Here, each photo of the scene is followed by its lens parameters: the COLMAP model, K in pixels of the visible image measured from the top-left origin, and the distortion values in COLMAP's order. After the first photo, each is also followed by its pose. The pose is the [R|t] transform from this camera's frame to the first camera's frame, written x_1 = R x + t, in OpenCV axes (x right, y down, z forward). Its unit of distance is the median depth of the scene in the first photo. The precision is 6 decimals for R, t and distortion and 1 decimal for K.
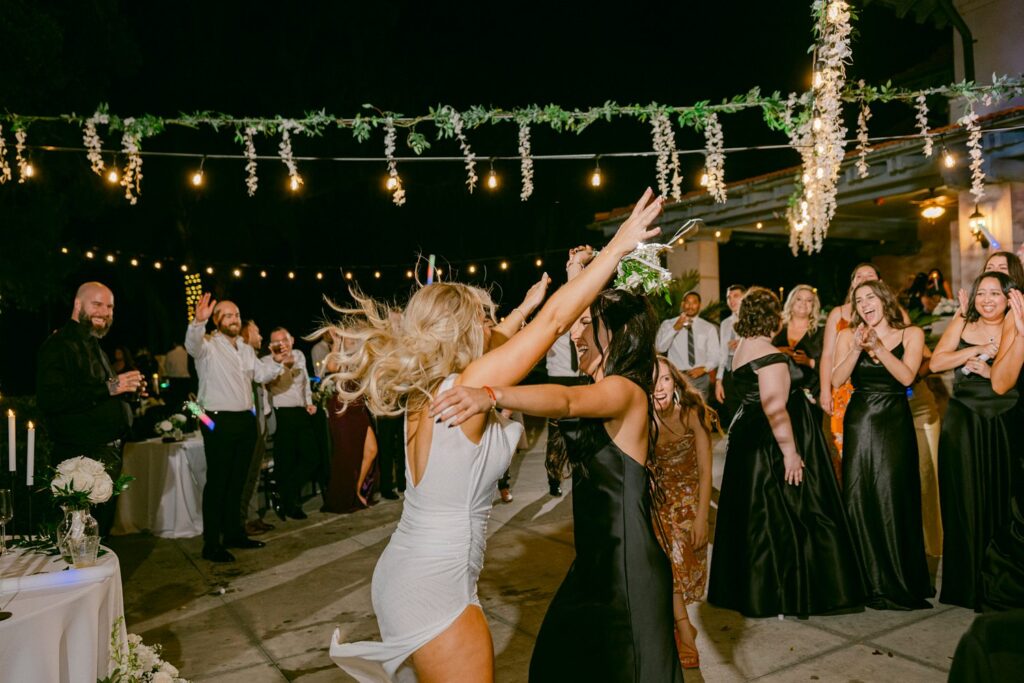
lens RADIAL K [[810.1, 0, 509.2], [0, 810.1, 333.9], [0, 0, 1]] dist [-0.008496, 0.009810]
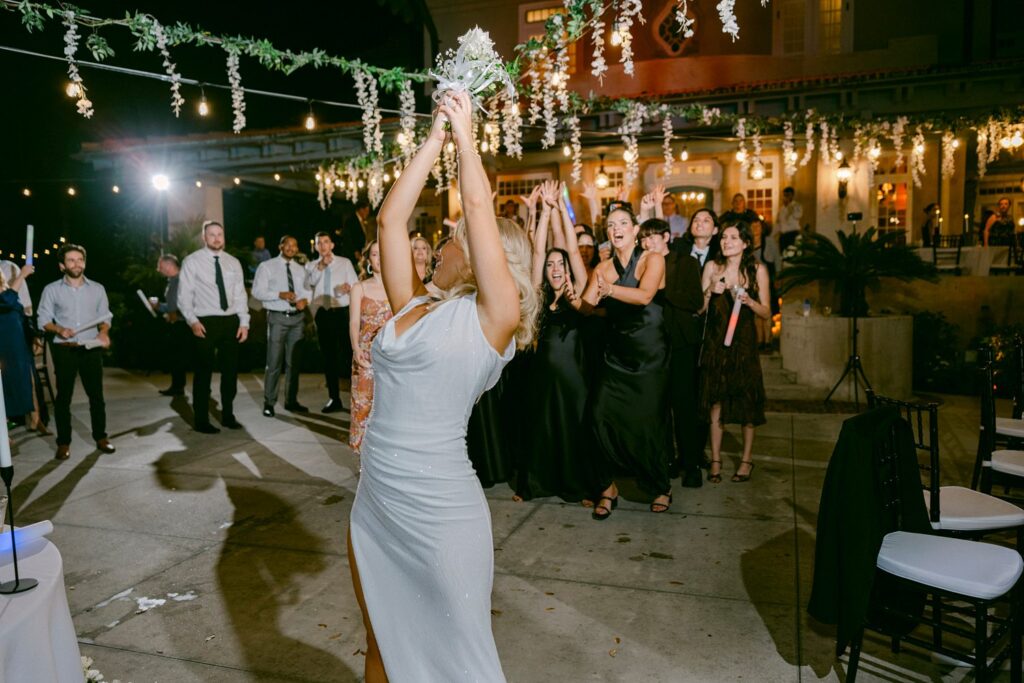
lens RADIAL K [[780.6, 0, 509.9], [0, 780.6, 351.1], [0, 0, 1]] dist [-0.005886, 0.006405]
pose [[0.761390, -0.034238, 0.647390, -0.347228], [-0.021303, 0.996744, 0.077768, 0.018810], [-0.647944, -0.073003, 0.758181, 0.043214]]
